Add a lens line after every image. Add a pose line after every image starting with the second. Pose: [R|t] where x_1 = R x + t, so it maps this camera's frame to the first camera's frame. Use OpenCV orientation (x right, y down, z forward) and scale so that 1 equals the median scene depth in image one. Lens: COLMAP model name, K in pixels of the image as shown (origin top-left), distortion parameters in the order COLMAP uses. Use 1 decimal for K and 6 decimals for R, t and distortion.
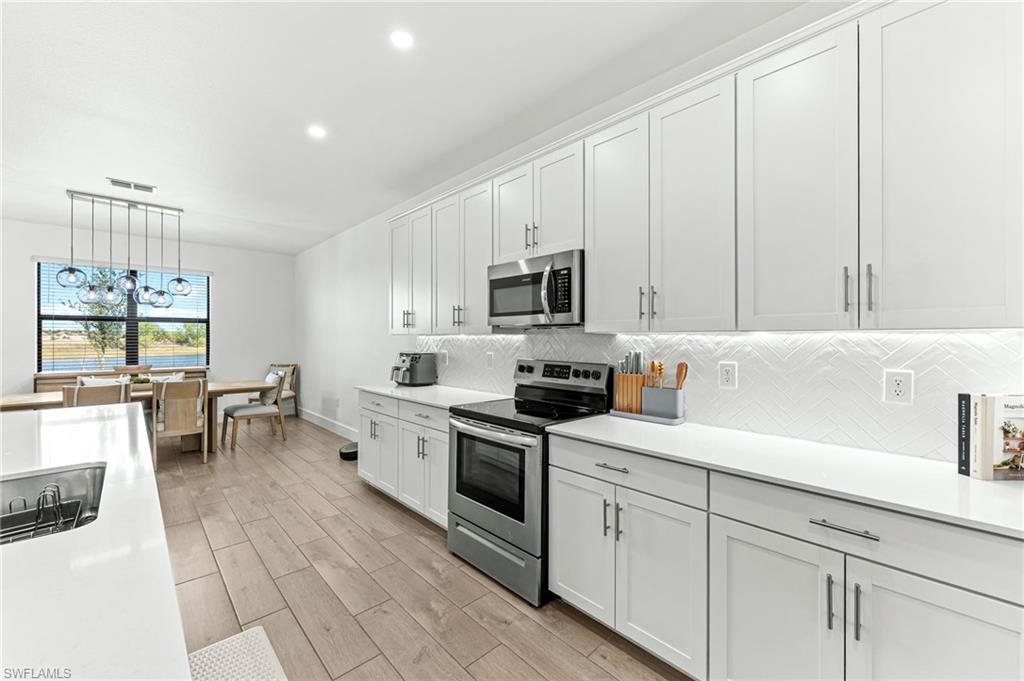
lens RADIAL K [[408.5, 0, 512.0], [0, 408.5, 340.5], [0, 0, 1]] dist [0.002340, 0.000208]
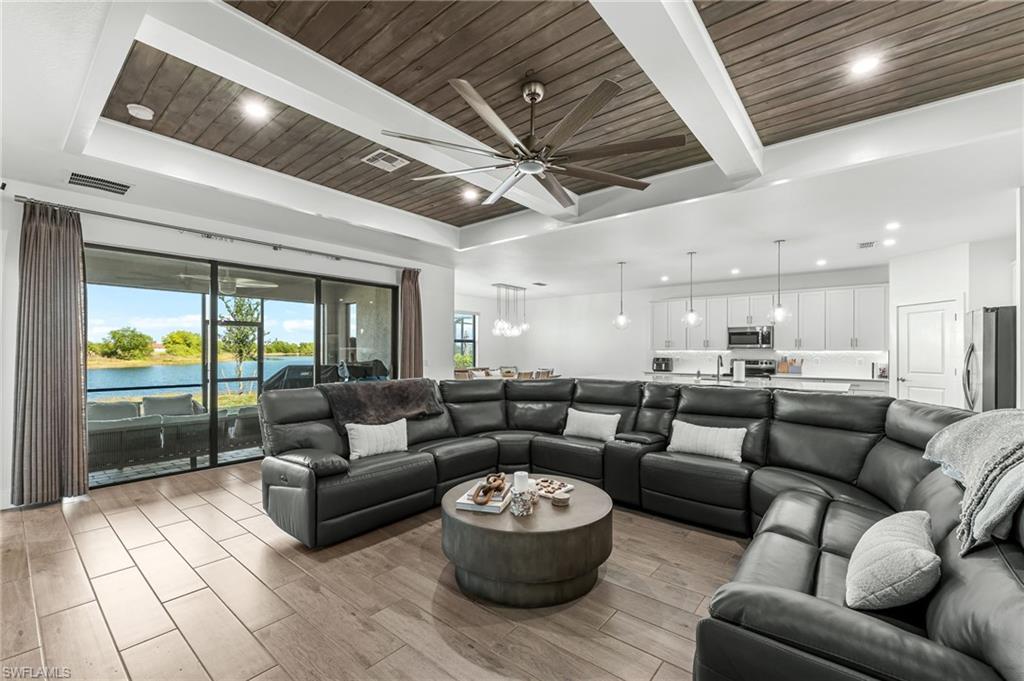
lens RADIAL K [[410.6, 0, 492.2], [0, 410.6, 353.1], [0, 0, 1]] dist [0.000426, -0.000136]
pose [[0.997231, 0.006396, 0.074085, -2.267832], [-0.006070, 0.999971, -0.004630, 0.033266], [-0.074112, 0.004167, 0.997241, -2.123629]]
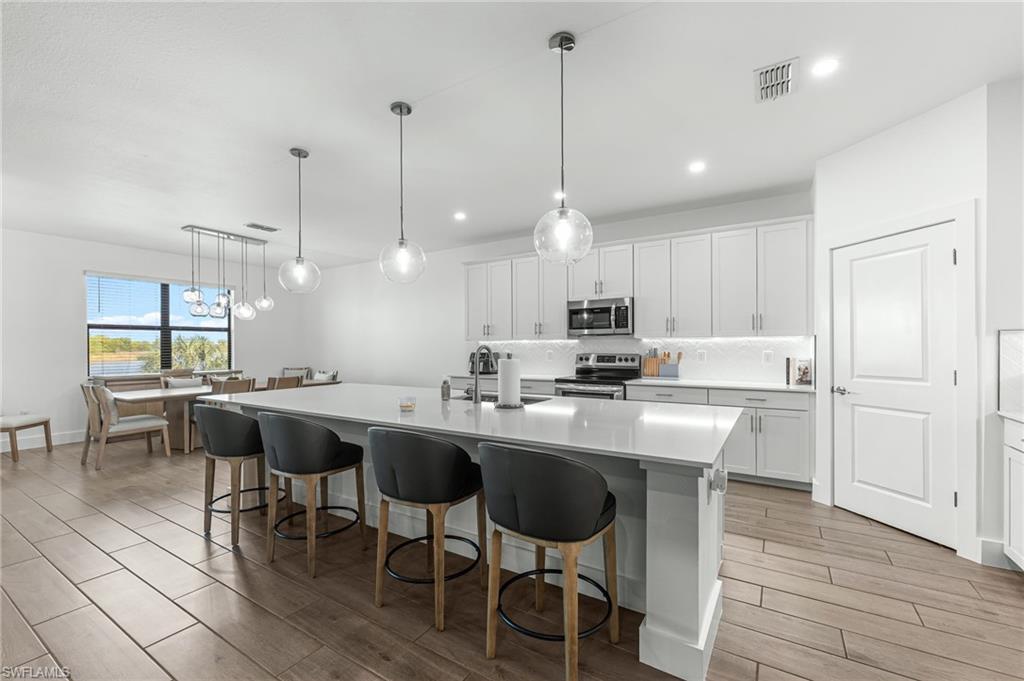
lens RADIAL K [[444.0, 0, 469.0], [0, 444.0, 348.2], [0, 0, 1]] dist [0.007170, 0.000232]
pose [[0.978964, -0.006251, 0.203939, -0.998441], [0.006915, 0.999973, -0.002544, 0.029387], [-0.203918, 0.003901, 0.978980, -0.928967]]
